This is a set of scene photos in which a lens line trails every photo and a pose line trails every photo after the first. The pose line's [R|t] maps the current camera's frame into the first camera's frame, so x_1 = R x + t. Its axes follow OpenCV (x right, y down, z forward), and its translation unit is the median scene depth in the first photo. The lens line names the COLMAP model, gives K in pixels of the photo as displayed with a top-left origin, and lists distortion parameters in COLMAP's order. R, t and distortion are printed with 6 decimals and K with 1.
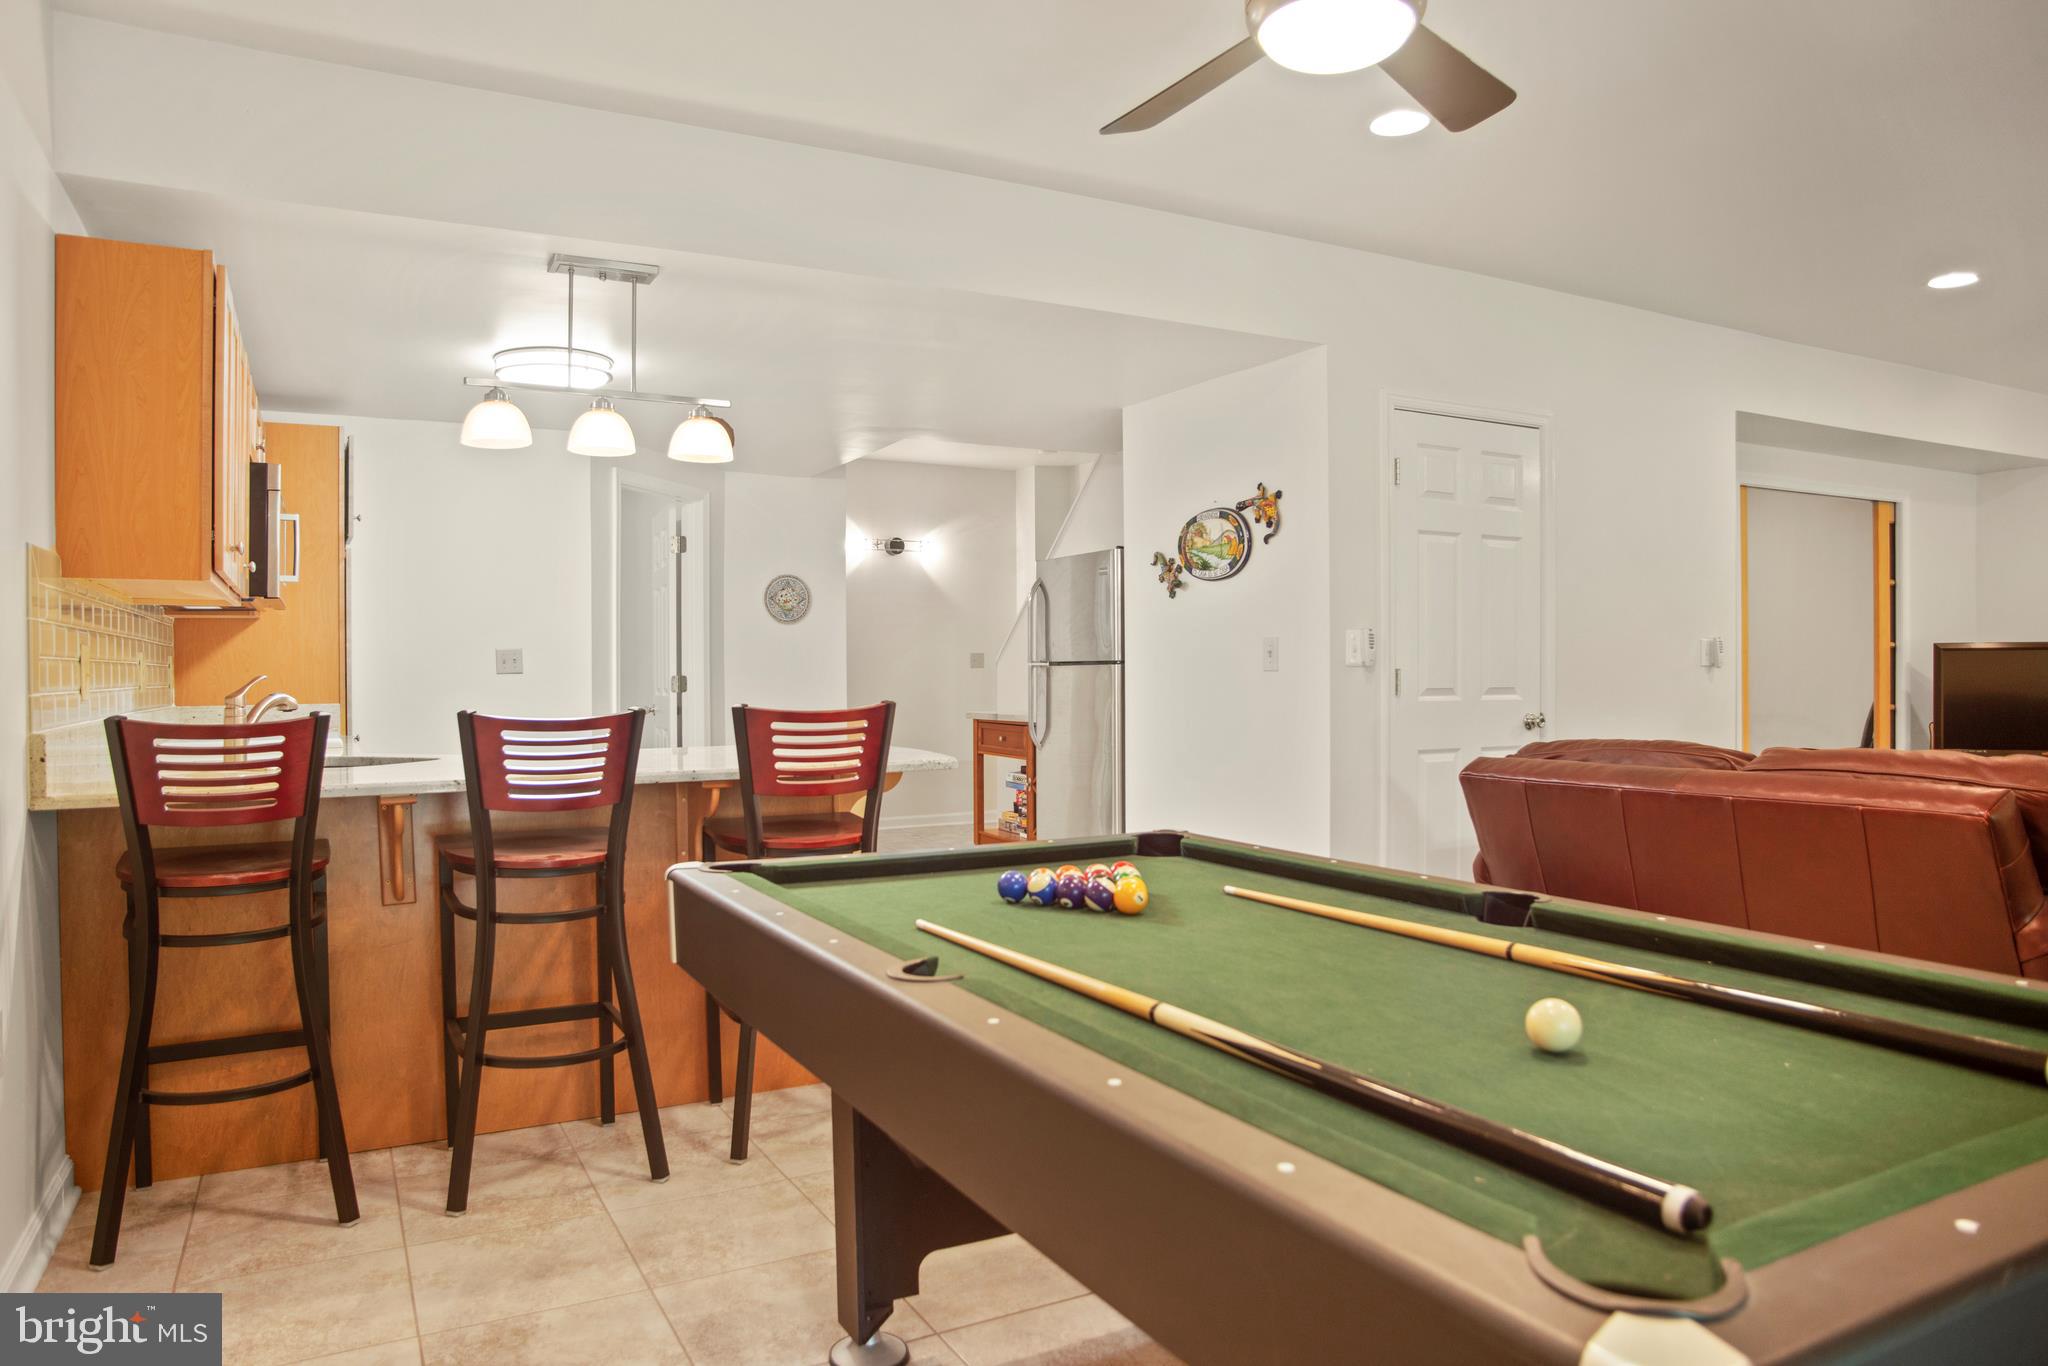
lens RADIAL K [[1331.6, 0, 1031.5], [0, 1331.6, 668.7], [0, 0, 1]] dist [-0.043458, 0.002848]
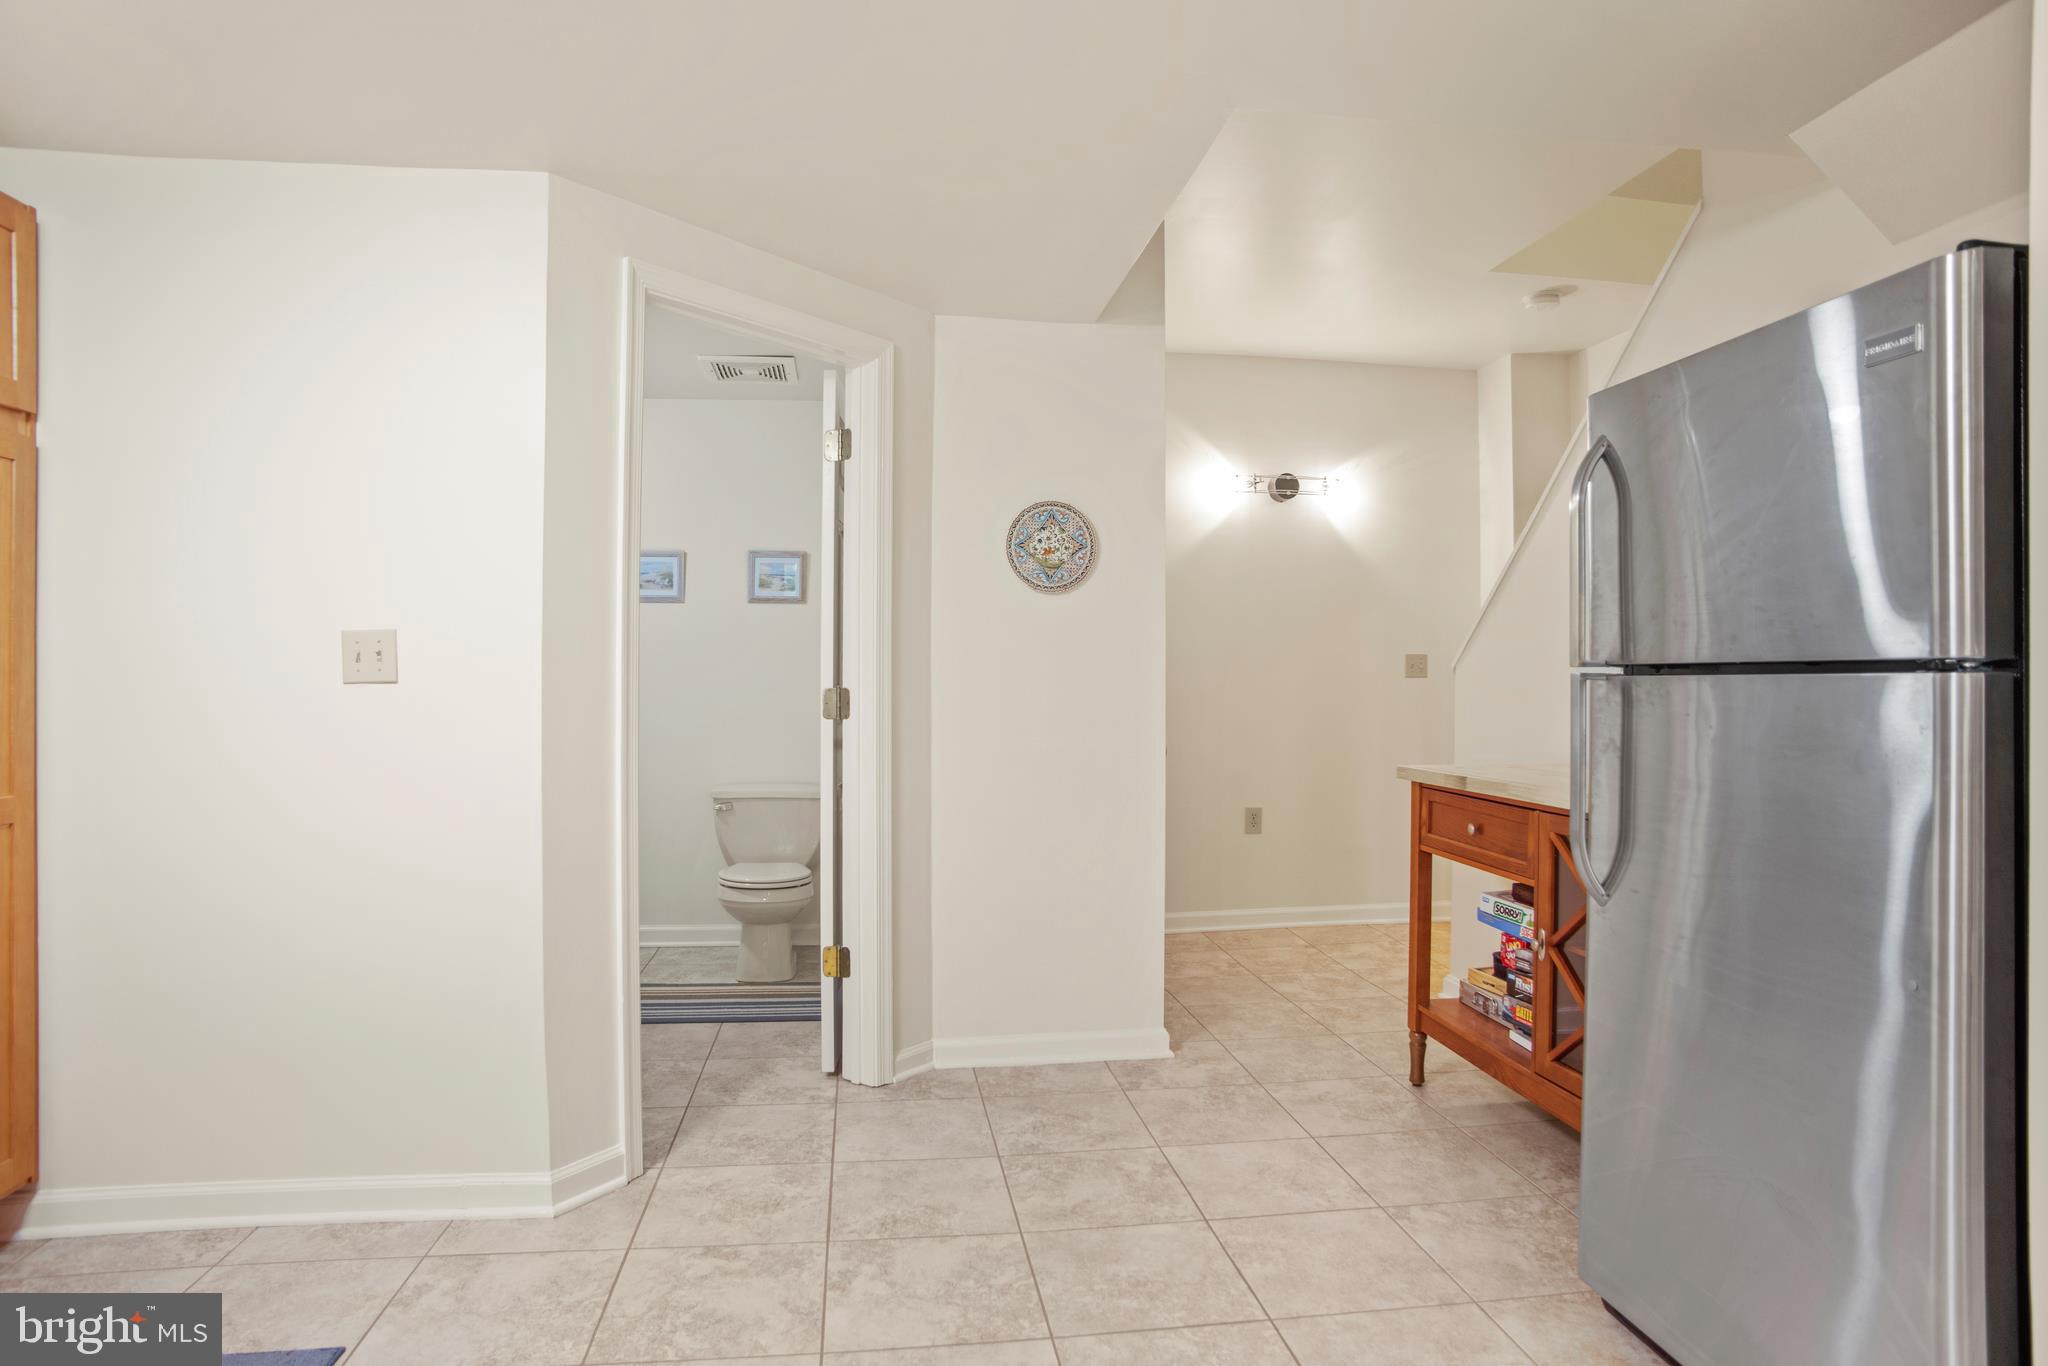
lens RADIAL K [[1146.7, 0, 1015.8], [0, 1146.7, 673.7], [0, 0, 1]] dist [-0.069928, 0.021457]
pose [[0.930464, 0.008018, -0.366295, -0.020974], [-0.008594, 0.999963, 0.000059, -0.000759], [0.366282, 0.003094, 0.930499, 0.443723]]
